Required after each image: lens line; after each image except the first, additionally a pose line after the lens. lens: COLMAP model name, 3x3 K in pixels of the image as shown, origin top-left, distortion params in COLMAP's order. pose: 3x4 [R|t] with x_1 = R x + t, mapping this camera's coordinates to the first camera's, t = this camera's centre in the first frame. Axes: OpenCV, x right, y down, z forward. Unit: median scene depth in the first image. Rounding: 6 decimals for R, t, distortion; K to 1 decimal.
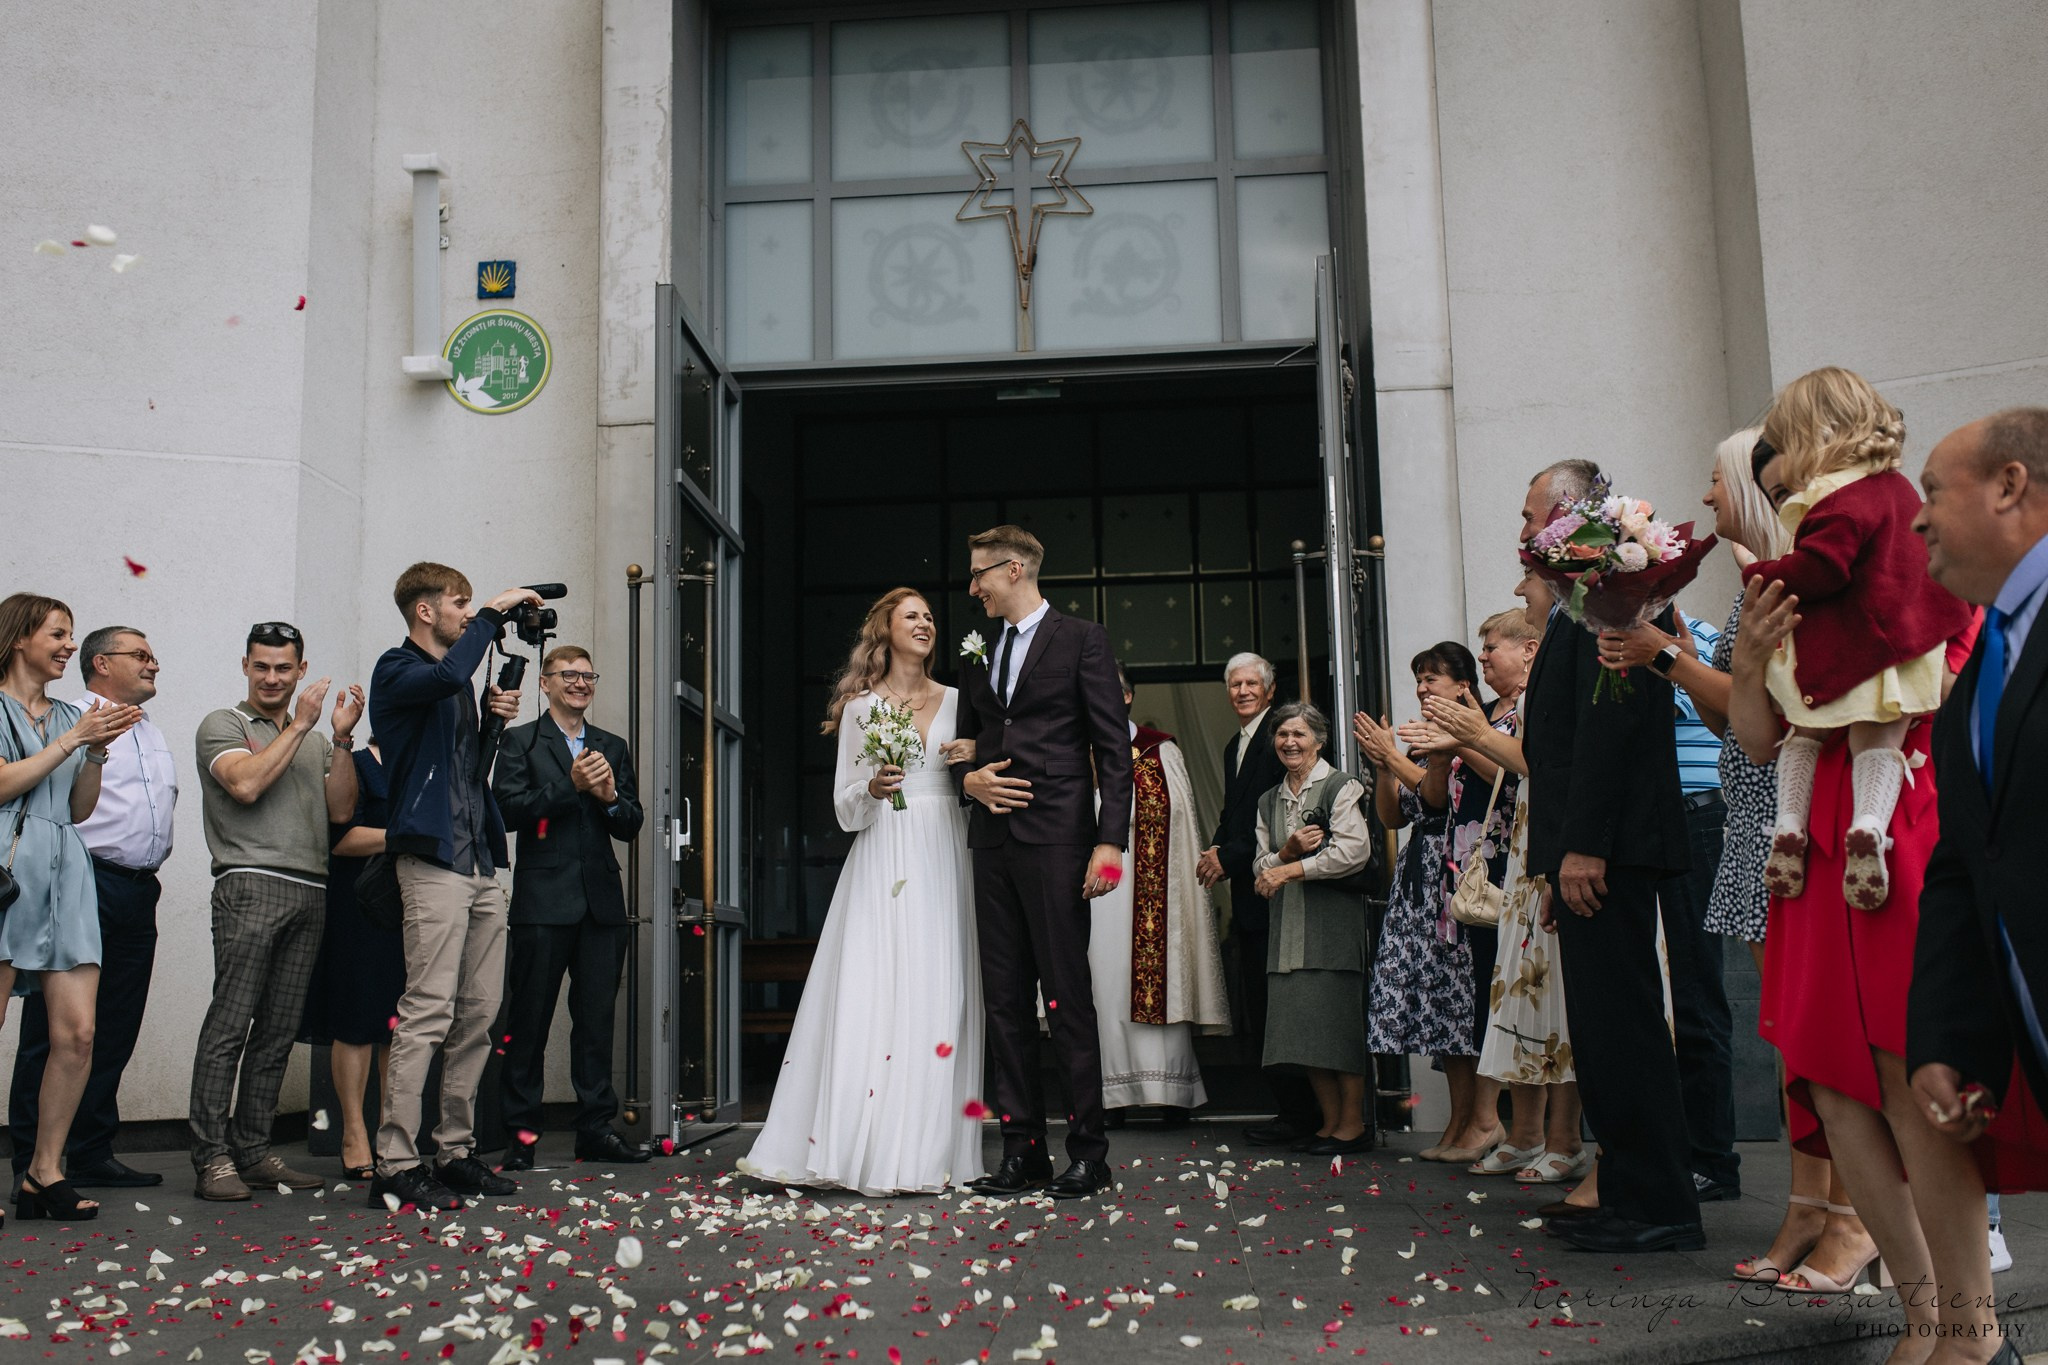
lens RADIAL K [[1992.5, 0, 984.4], [0, 1992.5, 686.0], [0, 0, 1]] dist [-0.009006, 0.016183]
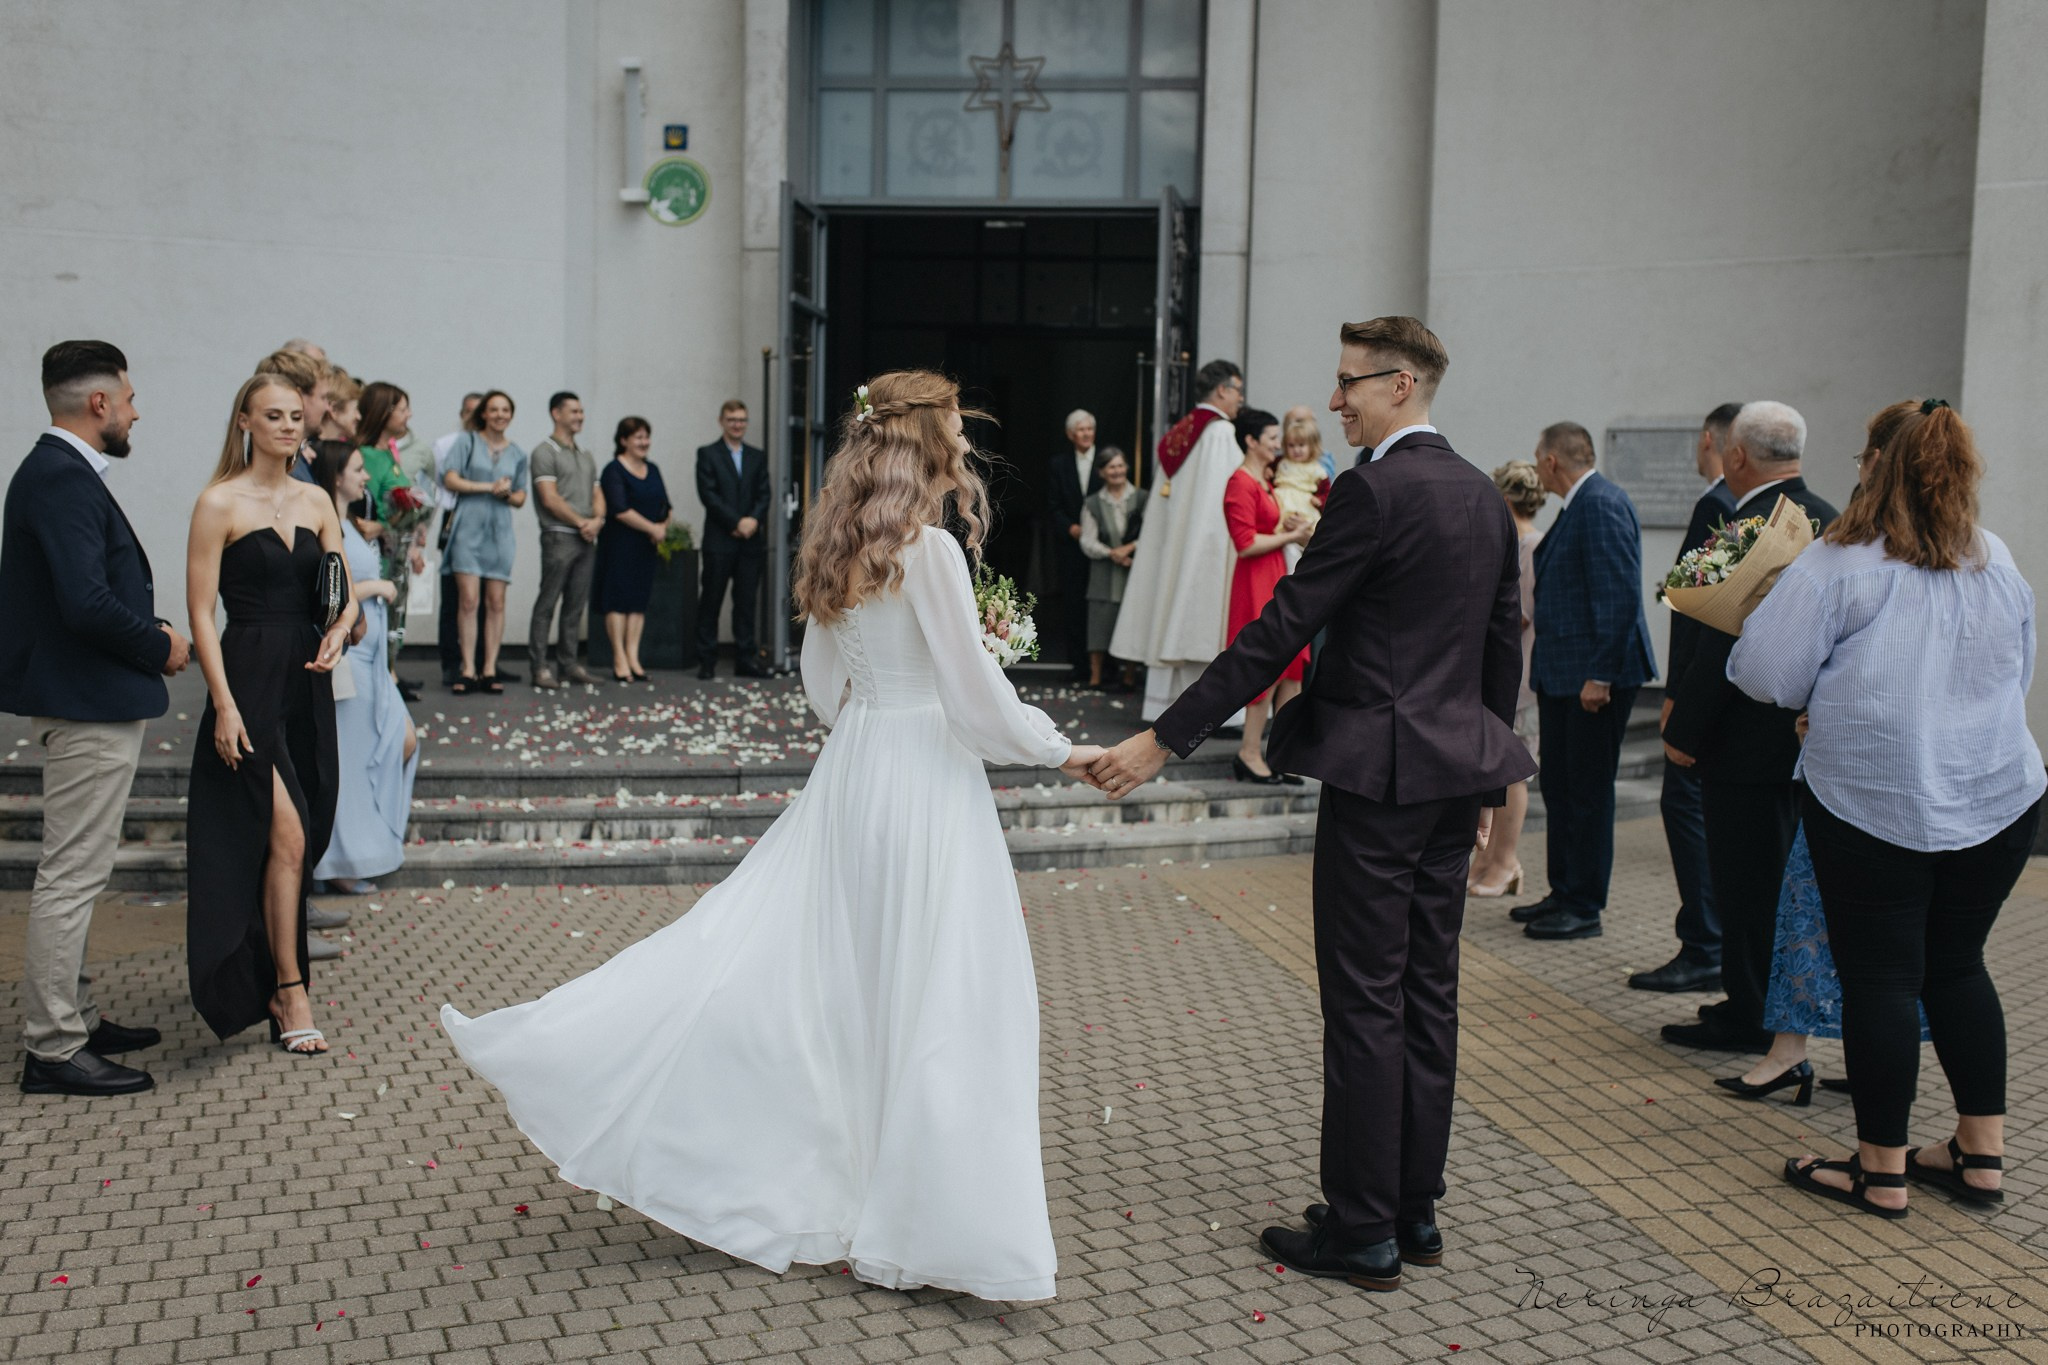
lens RADIAL K [[2042.5, 0, 1036.8], [0, 2042.5, 707.1], [0, 0, 1]] dist [-0.000934, -0.004726]
pose [[0.999075, 0.042538, -0.006225, 0.080425], [-0.039720, 0.968735, 0.244899, -0.187587], [0.016448, -0.244426, 0.969529, -0.754715]]
